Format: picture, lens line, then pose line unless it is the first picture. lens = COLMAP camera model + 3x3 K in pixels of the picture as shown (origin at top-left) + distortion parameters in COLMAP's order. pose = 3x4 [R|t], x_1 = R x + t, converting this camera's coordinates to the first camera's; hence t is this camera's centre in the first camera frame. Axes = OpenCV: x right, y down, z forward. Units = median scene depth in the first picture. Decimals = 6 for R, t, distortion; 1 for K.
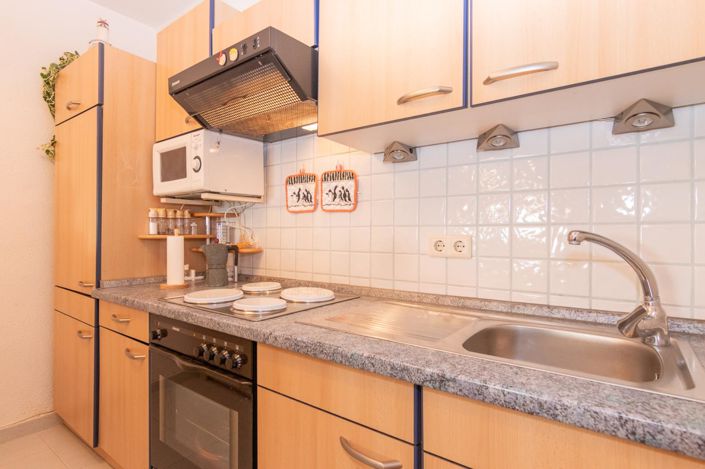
lens RADIAL K [[363.0, 0, 366.2], [0, 363.0, 234.0], [0, 0, 1]] dist [0.000510, -0.000060]
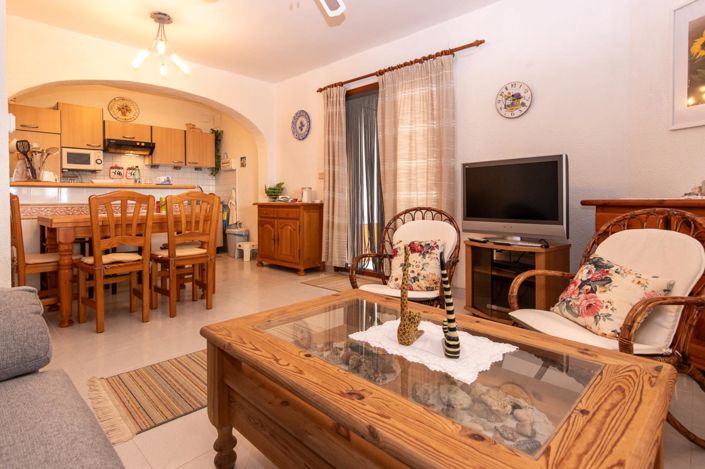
lens RADIAL K [[399.1, 0, 351.3], [0, 399.1, 202.4], [0, 0, 1]] dist [0.001338, 0.001447]
pose [[0.125168, -0.016338, 0.992001, -3.628506], [0.000004, 0.999864, 0.016467, 0.101411], [-0.992136, -0.002057, 0.125151, -1.580793]]
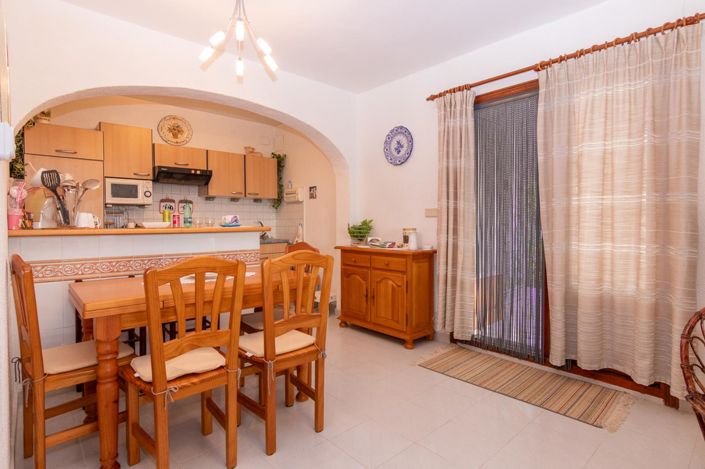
lens RADIAL K [[388.2, 0, 339.5], [0, 388.2, 232.1], [0, 0, 1]] dist [-0.000761, 0.000022]
pose [[0.214913, -0.033879, 0.976045, -2.867091], [-0.002547, 0.999375, 0.035249, -0.027212], [-0.976630, -0.010061, 0.214693, -0.898129]]
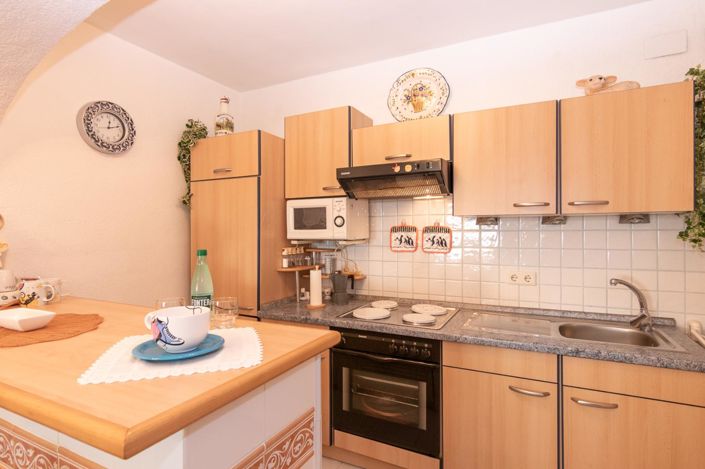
lens RADIAL K [[364.4, 0, 352.5], [0, 364.4, 234.5], [0, 0, 1]] dist [0.003405, 0.001432]
pose [[0.987121, -0.012951, 0.159448, -0.656047], [0.010713, 0.999832, 0.014885, -0.164199], [-0.159614, -0.012985, 0.987094, -0.440407]]
